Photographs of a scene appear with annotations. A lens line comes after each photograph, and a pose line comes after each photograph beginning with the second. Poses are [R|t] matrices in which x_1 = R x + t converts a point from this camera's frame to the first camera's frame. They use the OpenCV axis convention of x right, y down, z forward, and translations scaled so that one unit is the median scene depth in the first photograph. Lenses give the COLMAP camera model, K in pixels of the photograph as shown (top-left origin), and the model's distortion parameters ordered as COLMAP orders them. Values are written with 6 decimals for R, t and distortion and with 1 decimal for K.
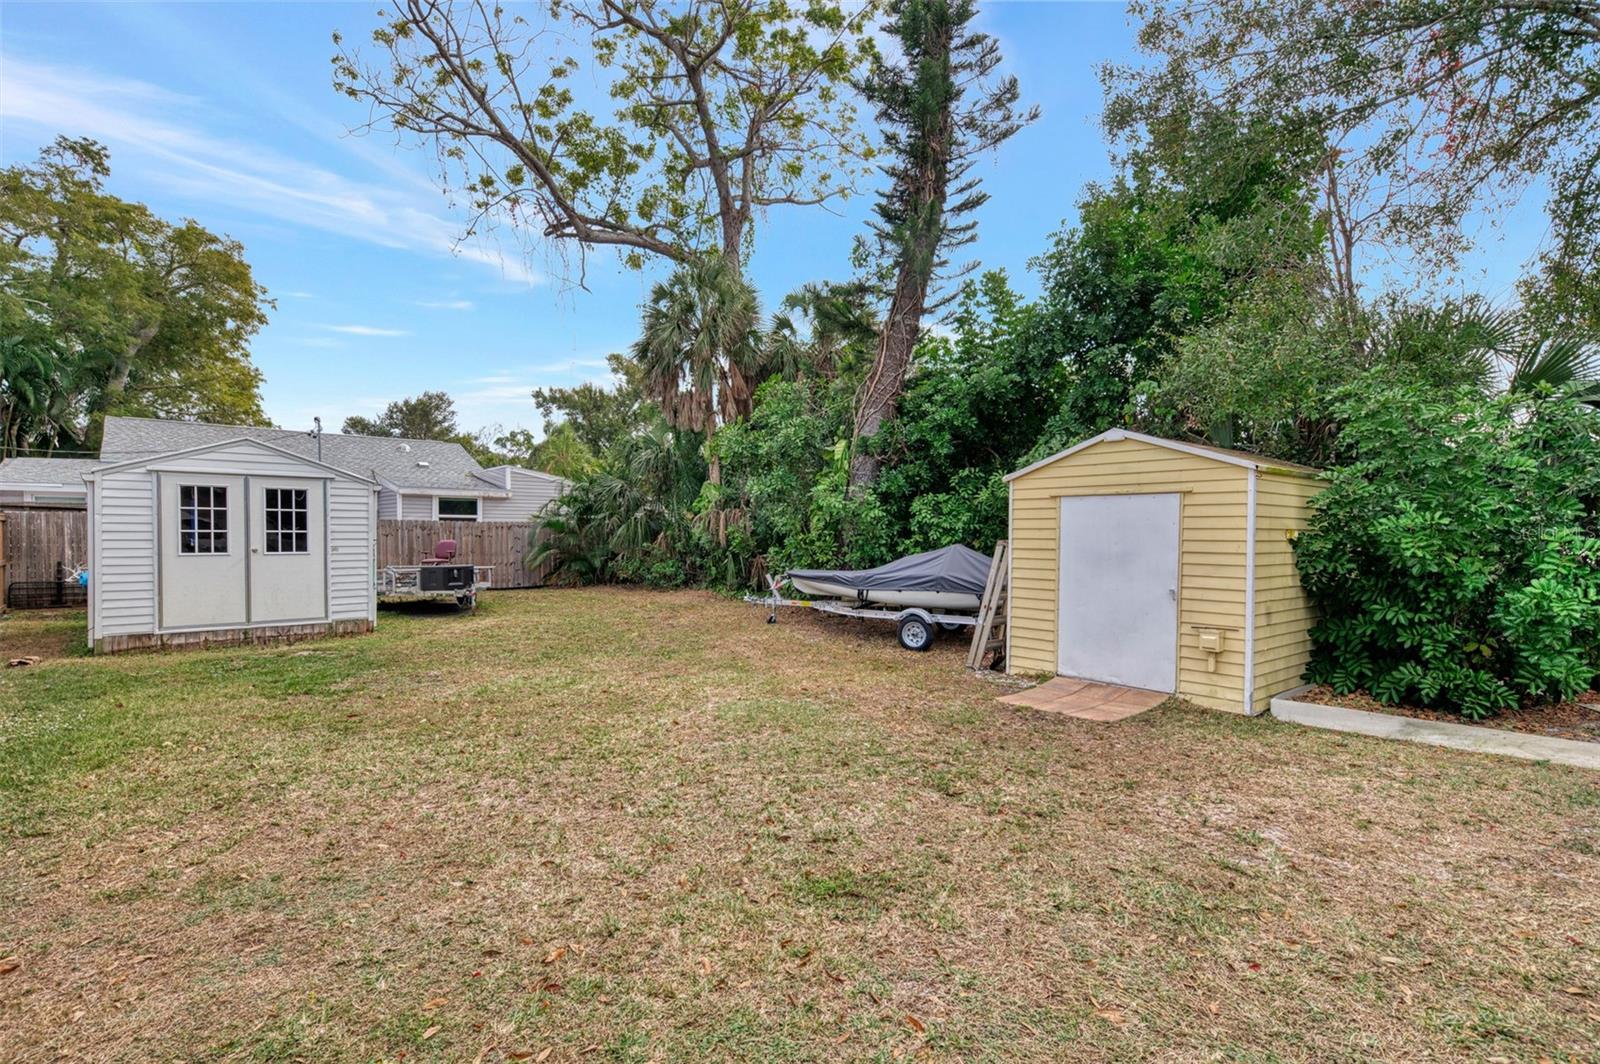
lens RADIAL K [[814.1, 0, 801.2], [0, 814.1, 563.2], [0, 0, 1]] dist [0.001304, 0.000102]
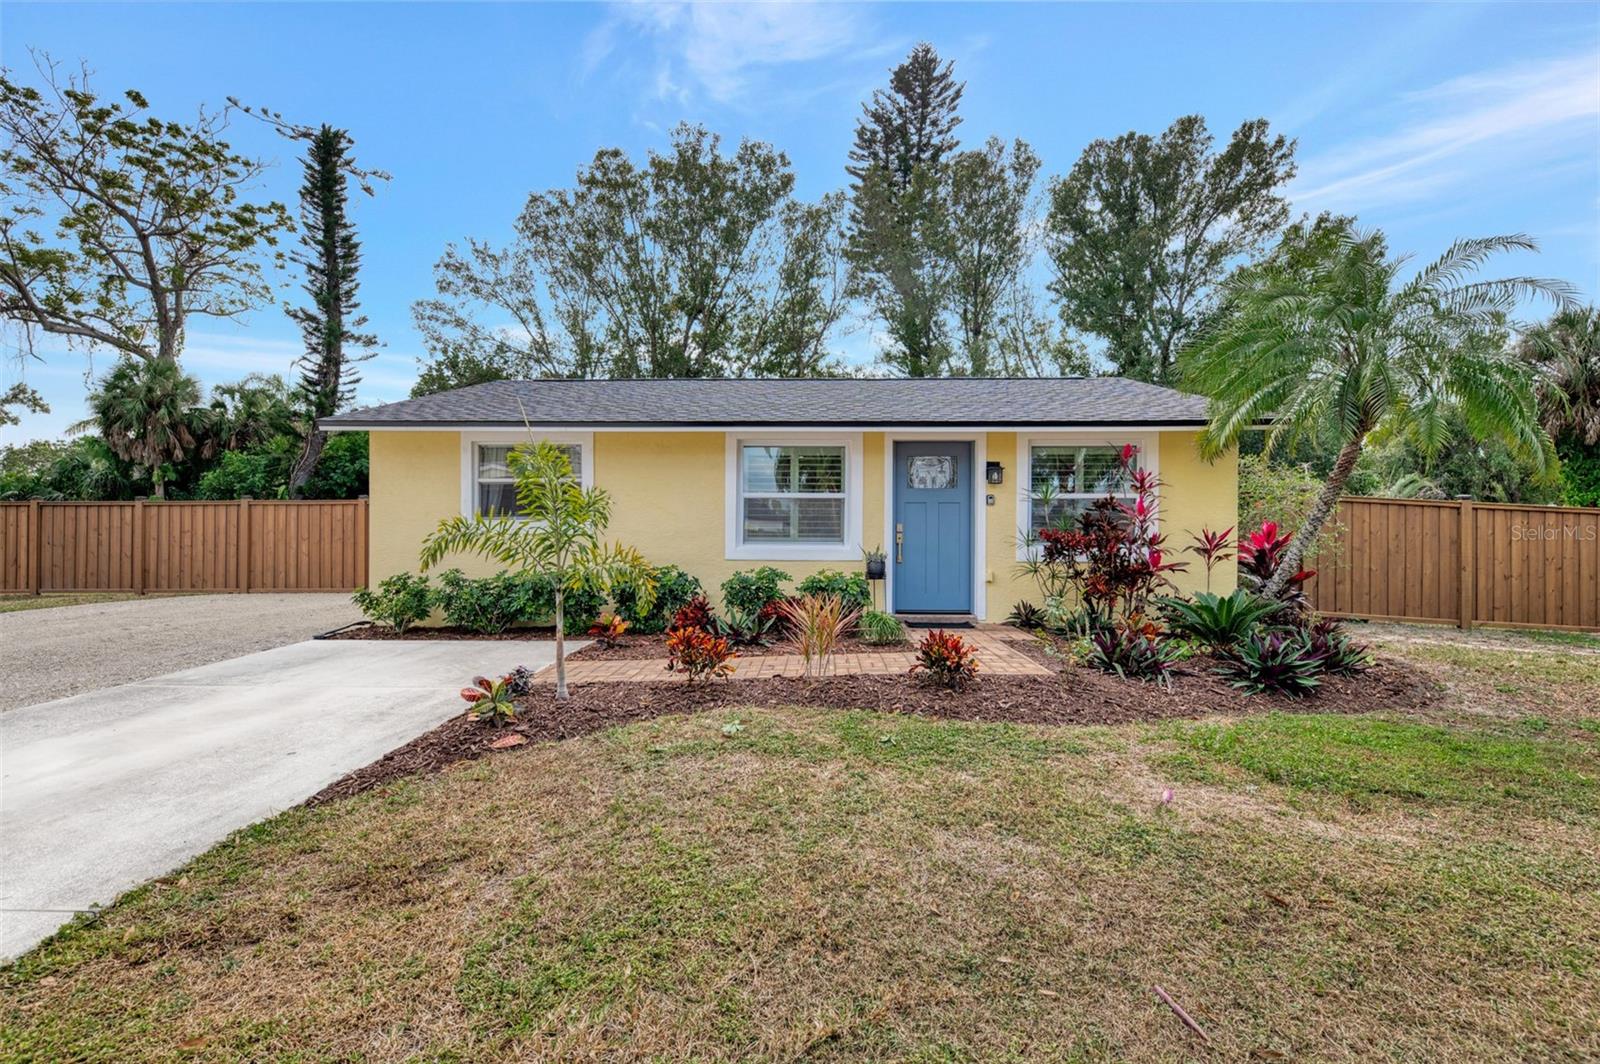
lens RADIAL K [[717.6, 0, 800.0], [0, 717.6, 532.0], [0, 0, 1]] dist [0.003825, 0.000345]
pose [[0.699503, 0.002135, 0.714626, -0.295217], [0.022196, 0.999448, -0.024713, 0.035024], [-0.714285, 0.033149, 0.699070, -1.062763]]
